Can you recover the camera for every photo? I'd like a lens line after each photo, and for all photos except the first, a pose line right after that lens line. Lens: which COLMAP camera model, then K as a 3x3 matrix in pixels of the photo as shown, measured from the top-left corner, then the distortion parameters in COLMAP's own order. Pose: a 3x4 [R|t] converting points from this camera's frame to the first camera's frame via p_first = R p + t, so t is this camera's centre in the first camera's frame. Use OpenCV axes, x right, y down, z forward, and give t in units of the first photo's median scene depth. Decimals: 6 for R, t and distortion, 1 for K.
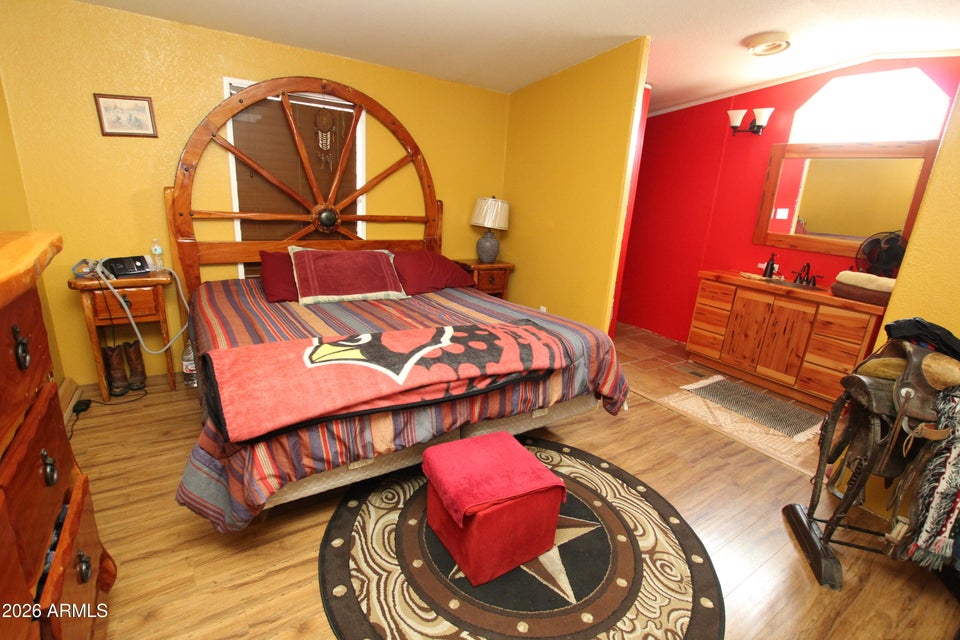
lens RADIAL K [[456.2, 0, 475.5], [0, 456.2, 322.6], [0, 0, 1]] dist [-0.028577, 0.000543]
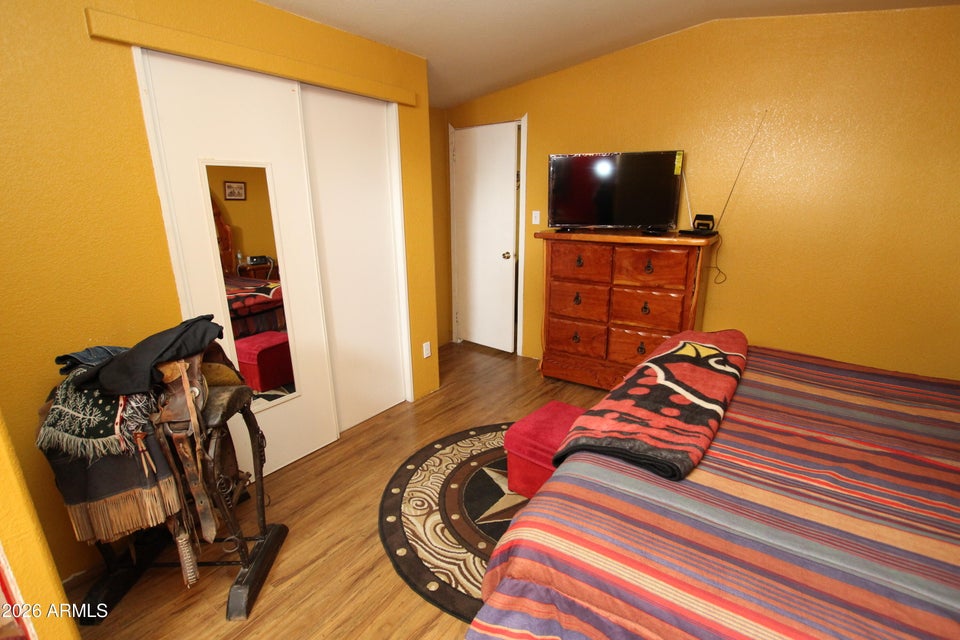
lens RADIAL K [[445.6, 0, 482.7], [0, 445.6, 325.9], [0, 0, 1]] dist [-0.040891, 0.007947]
pose [[-0.928096, 0.041783, -0.369989, 0.587954], [-0.153727, 0.862039, 0.482967, -0.420715], [0.339125, 0.505117, -0.793632, 1.506406]]
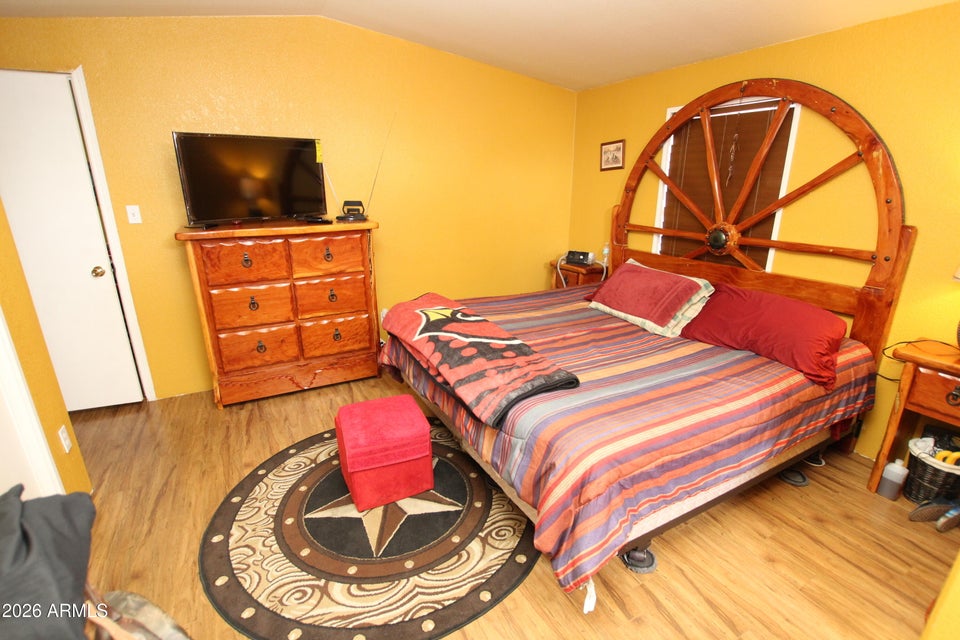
lens RADIAL K [[445.6, 0, 482.7], [0, 445.6, 325.9], [0, 0, 1]] dist [-0.040891, 0.007947]
pose [[-0.092144, 0.242728, -0.965708, 0.964816], [-0.278786, 0.924759, 0.259036, -0.276411], [0.955923, 0.293094, -0.017542, 1.030104]]
